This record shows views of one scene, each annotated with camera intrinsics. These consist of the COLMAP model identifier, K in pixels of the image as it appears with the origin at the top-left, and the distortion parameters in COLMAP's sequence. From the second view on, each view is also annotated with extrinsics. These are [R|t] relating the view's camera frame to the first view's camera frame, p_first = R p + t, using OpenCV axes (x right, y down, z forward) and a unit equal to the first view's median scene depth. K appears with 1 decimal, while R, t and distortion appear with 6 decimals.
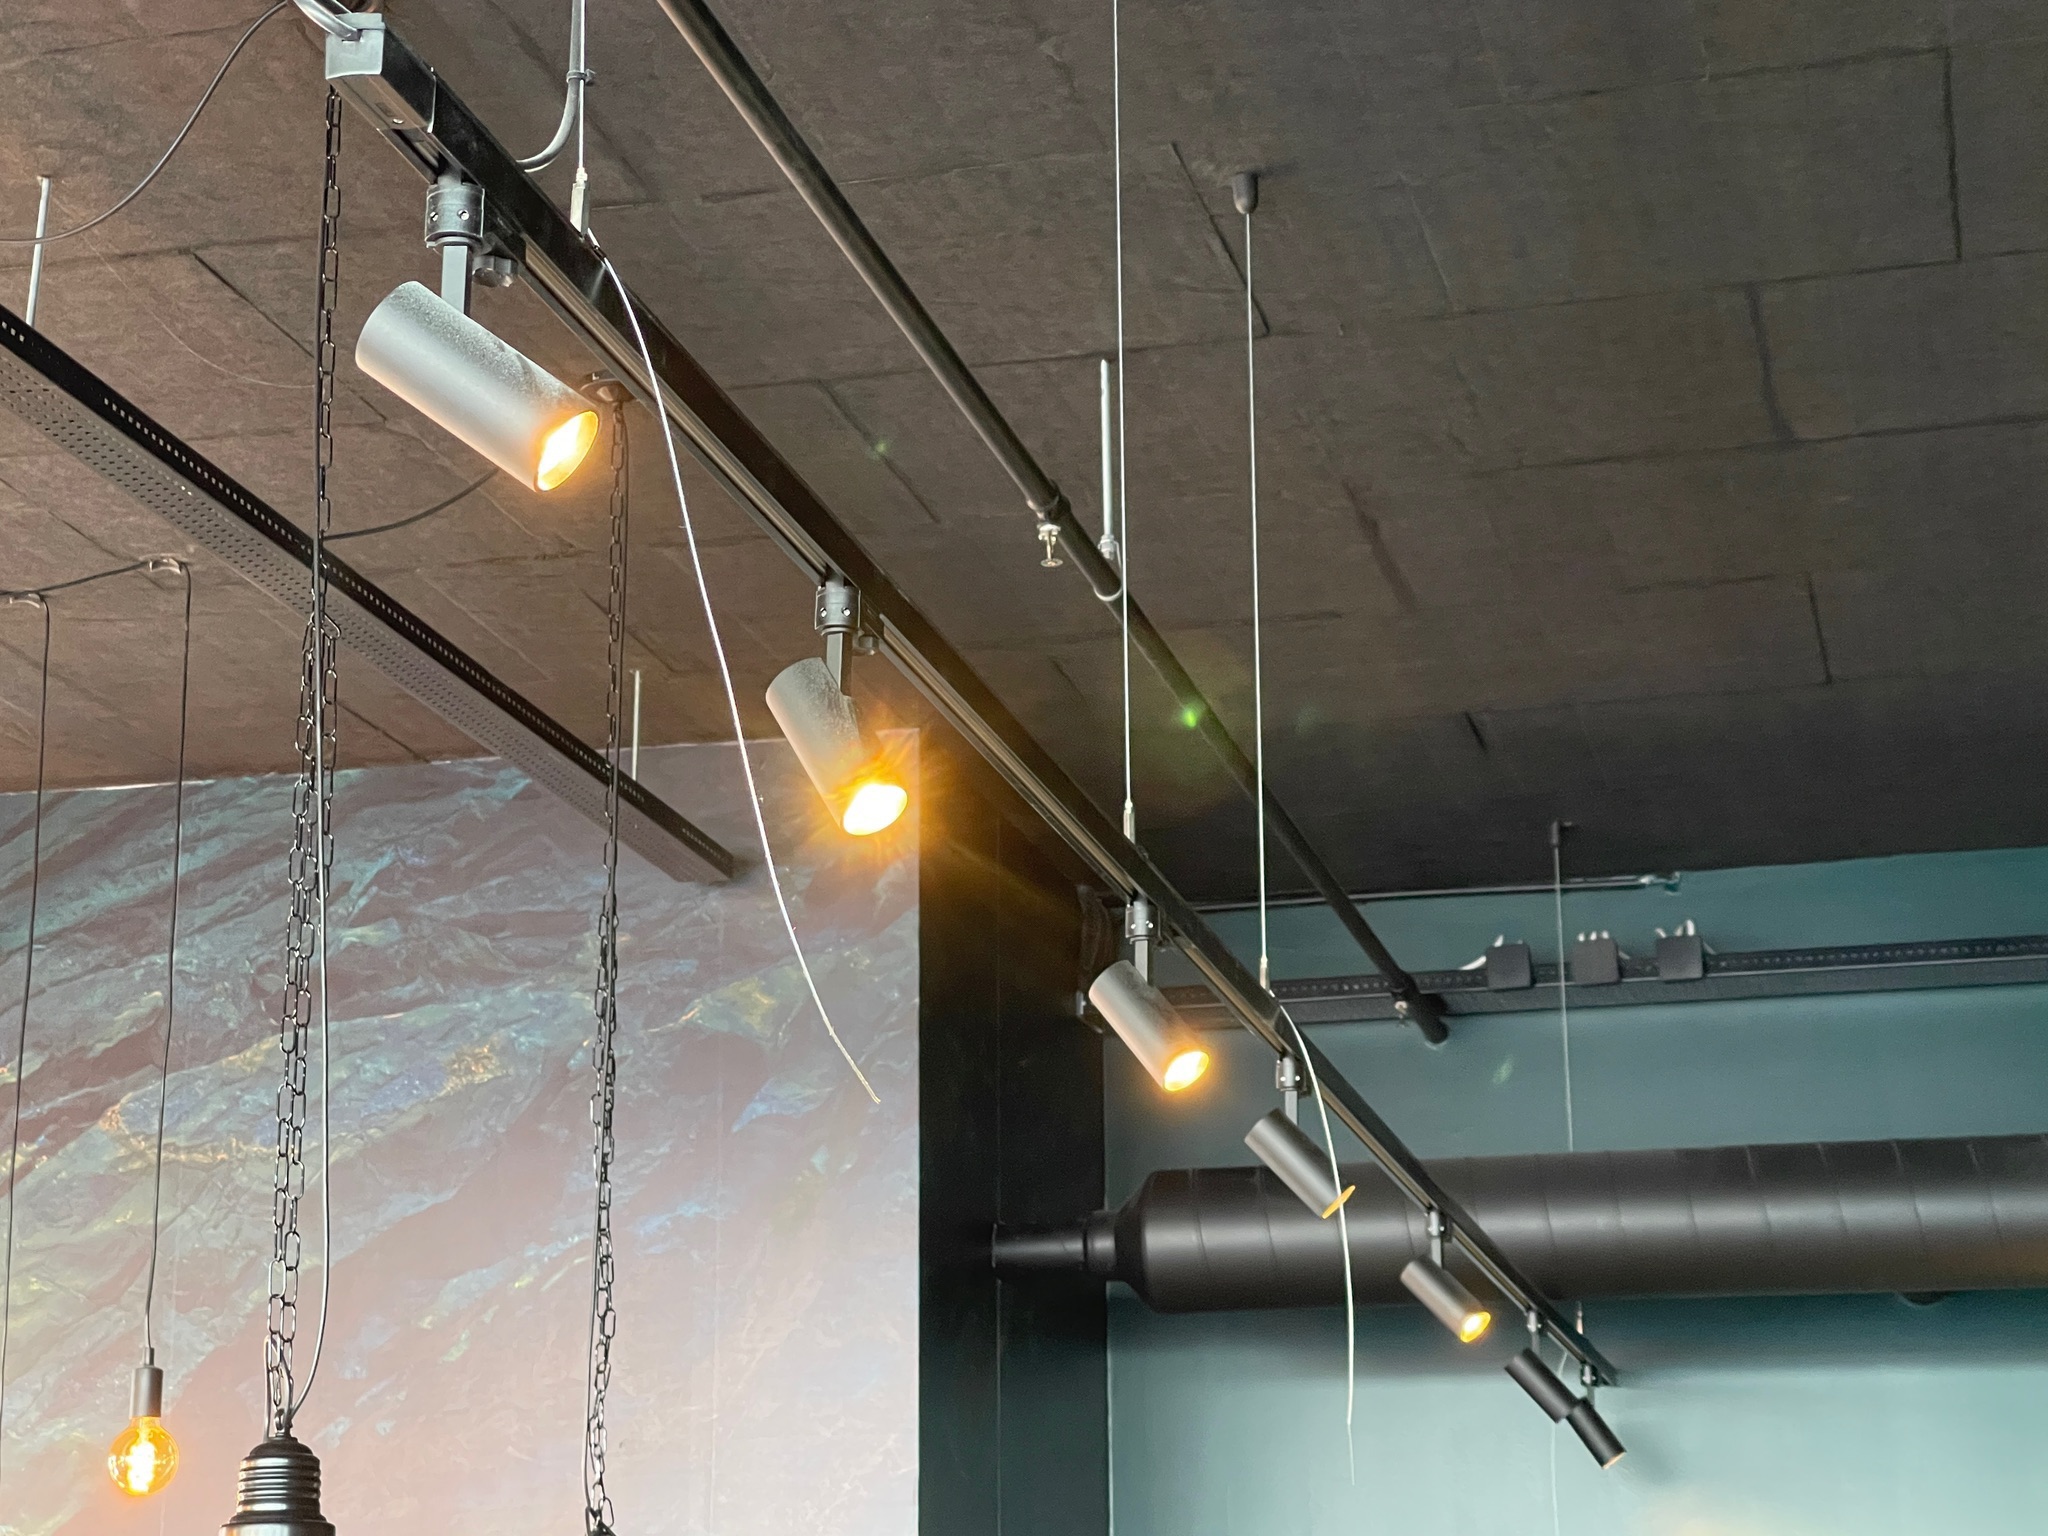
lens RADIAL K [[4043.2, 0, 1024.0], [0, 4043.2, 768.0], [0, 0, 1]] dist [0.121248, -0.126671]
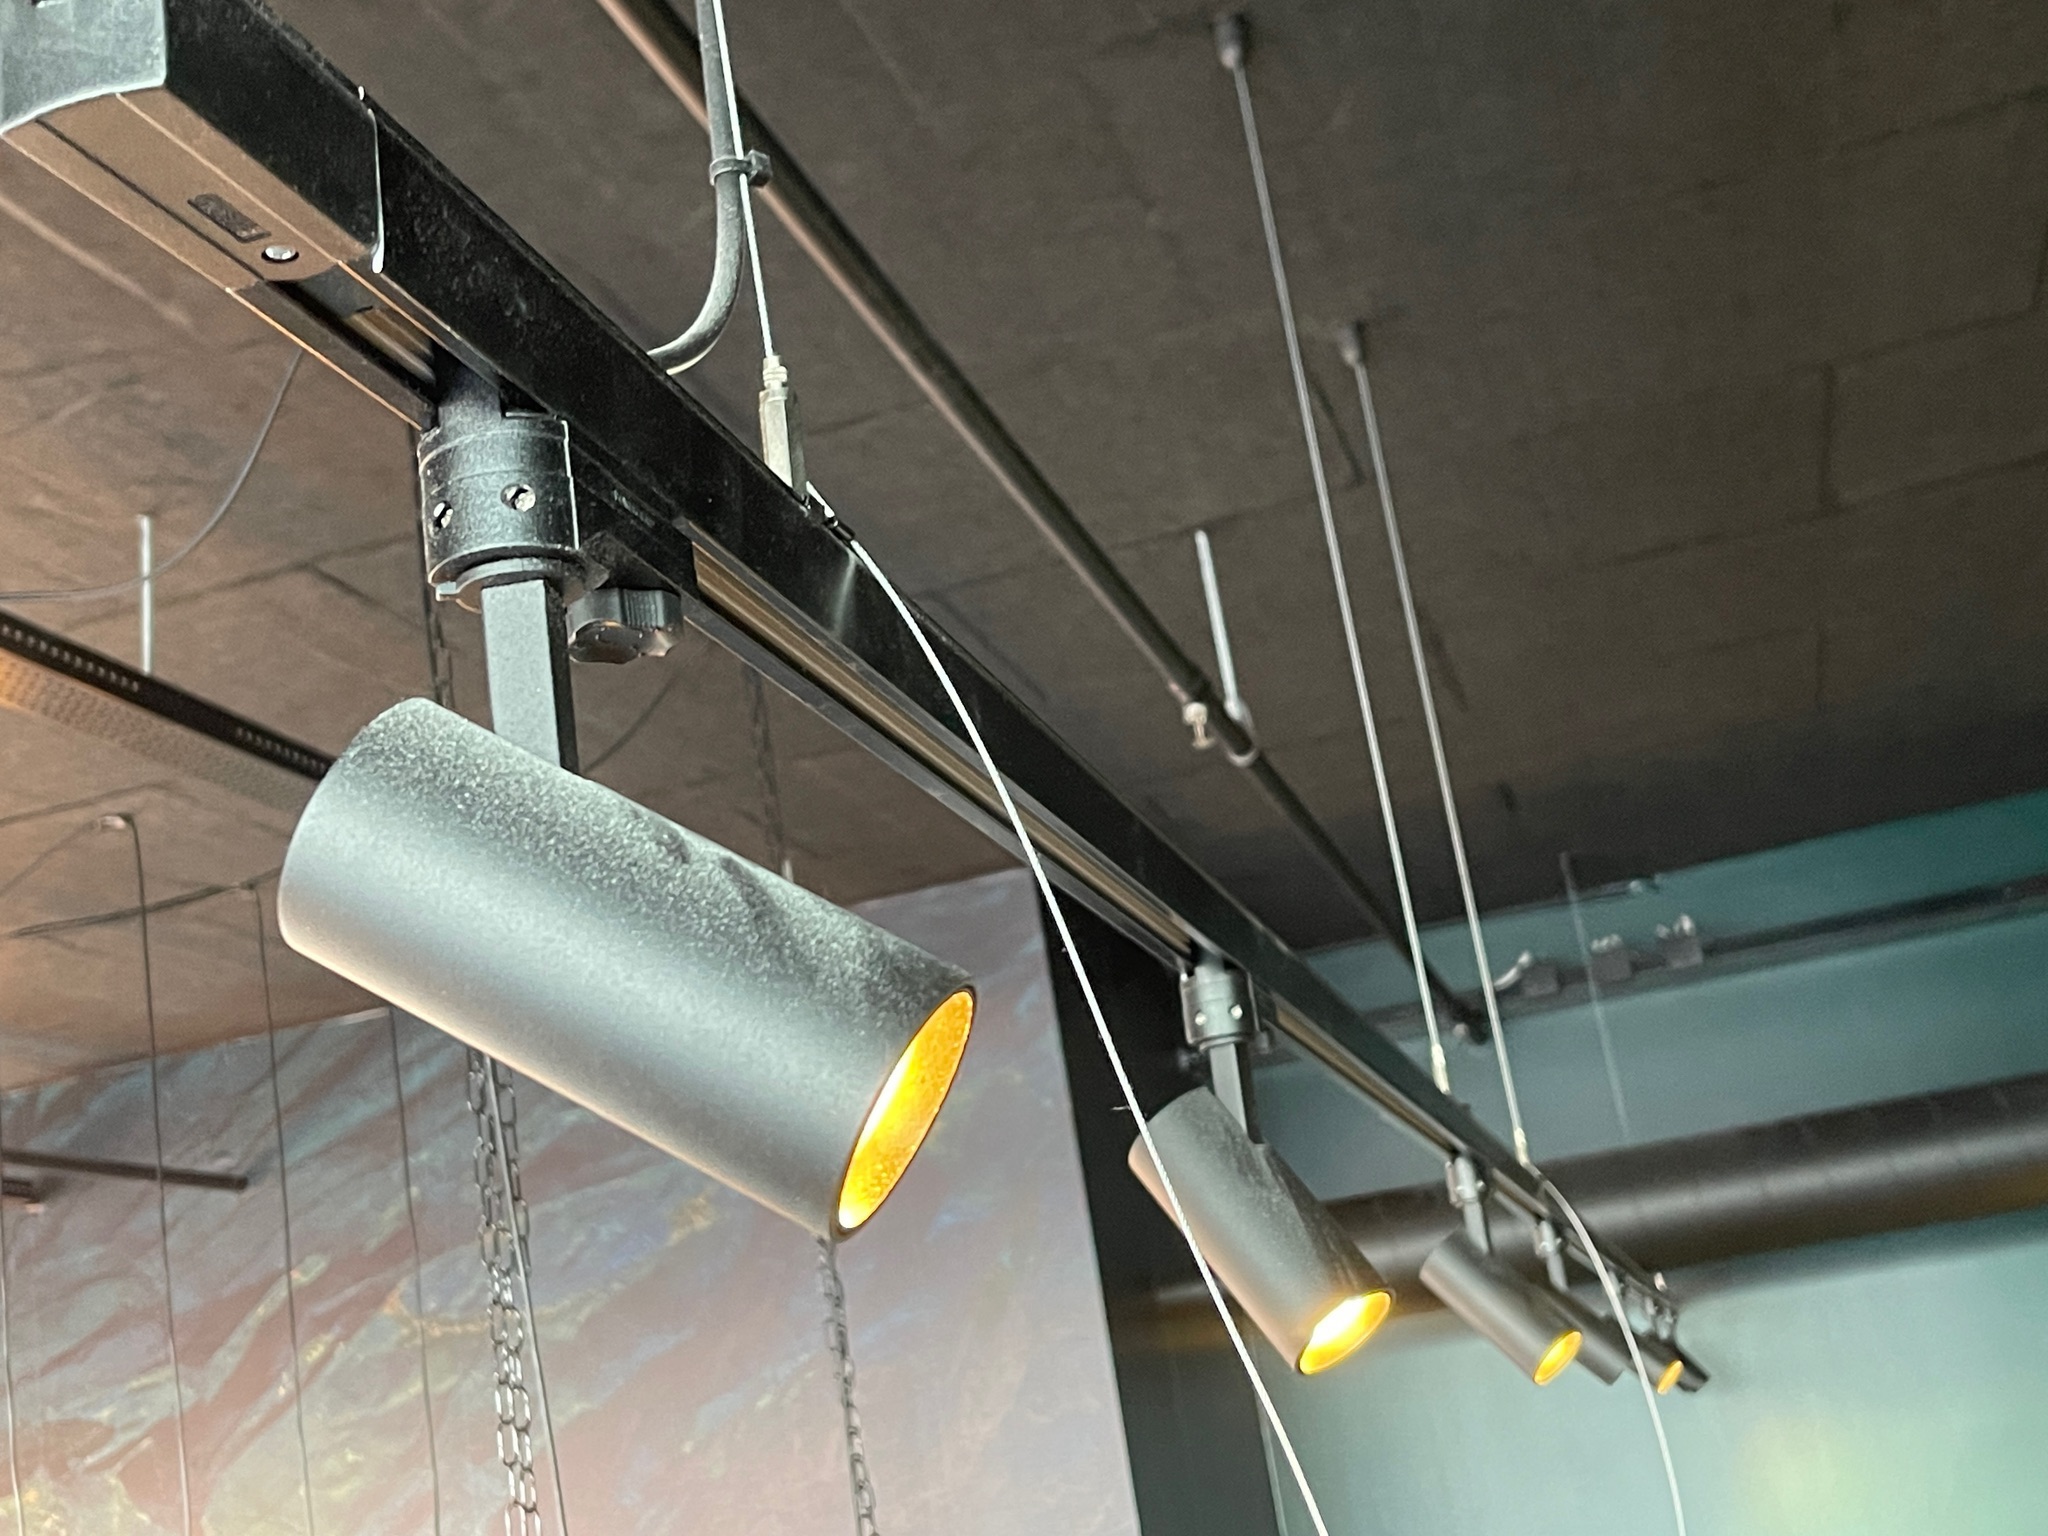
lens RADIAL K [[2728.7, 0, 1024.0], [0, 2728.7, 768.0], [0, 0, 1]] dist [0.114461, -0.837589]
pose [[0.988370, -0.151915, 0.006853, -0.047214], [0.151978, 0.988336, -0.009745, -0.049252], [-0.005293, 0.010673, 0.999929, 0.360914]]
